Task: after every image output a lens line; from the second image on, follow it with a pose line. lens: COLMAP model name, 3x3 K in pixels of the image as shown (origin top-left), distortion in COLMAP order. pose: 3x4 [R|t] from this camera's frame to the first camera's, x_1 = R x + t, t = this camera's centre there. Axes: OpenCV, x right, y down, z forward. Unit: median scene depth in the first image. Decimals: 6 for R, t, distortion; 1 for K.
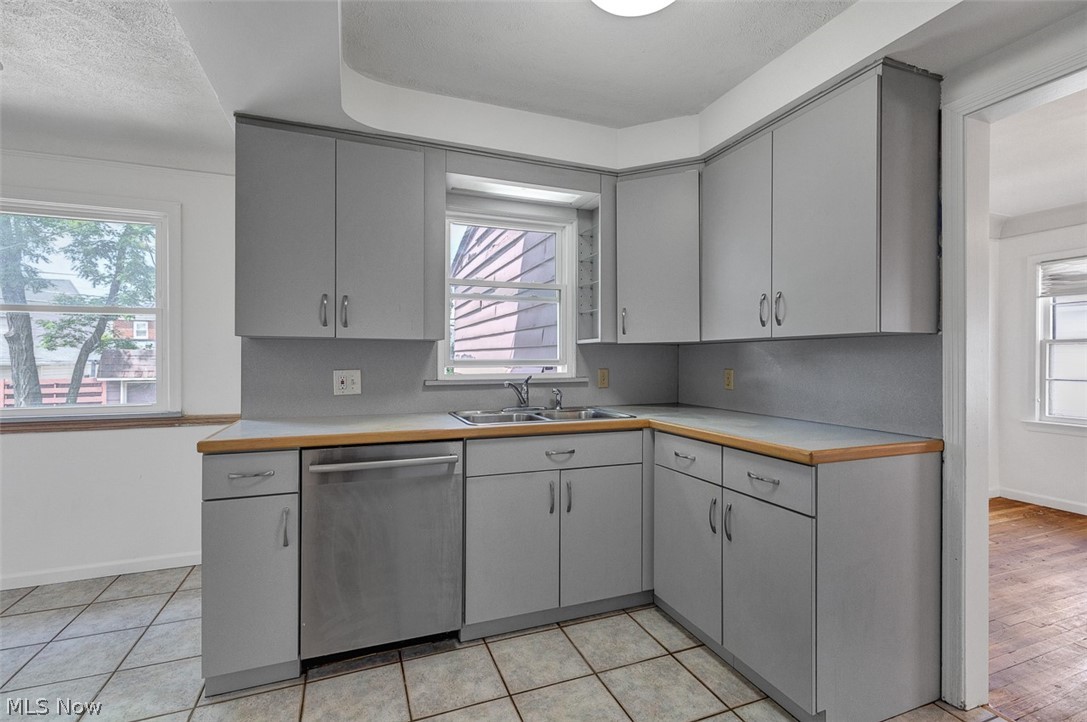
lens RADIAL K [[501.2, 0, 546.3], [0, 501.2, 358.0], [0, 0, 1]] dist [0.014325, -0.000148]
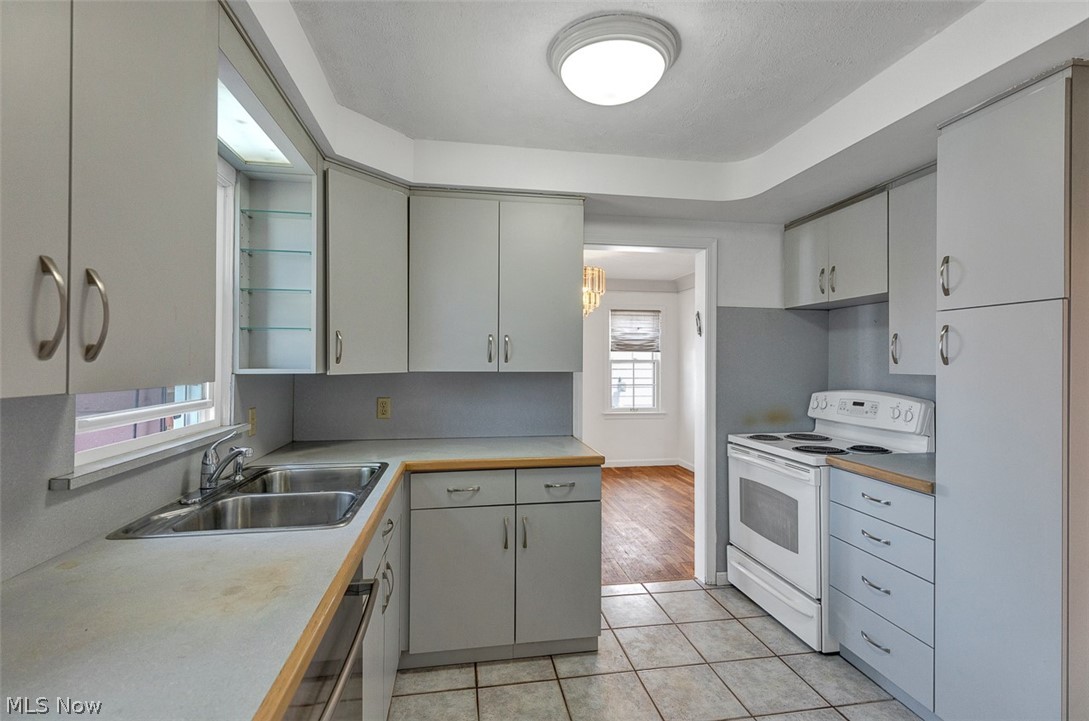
lens RADIAL K [[502.1, 0, 545.0], [0, 502.1, 361.2], [0, 0, 1]] dist [0.014325, -0.000148]
pose [[0.192873, 0.004119, 0.981215, -0.708881], [-0.004939, 0.999983, -0.003227, -0.063244], [-0.981211, -0.004224, 0.192890, 0.661125]]
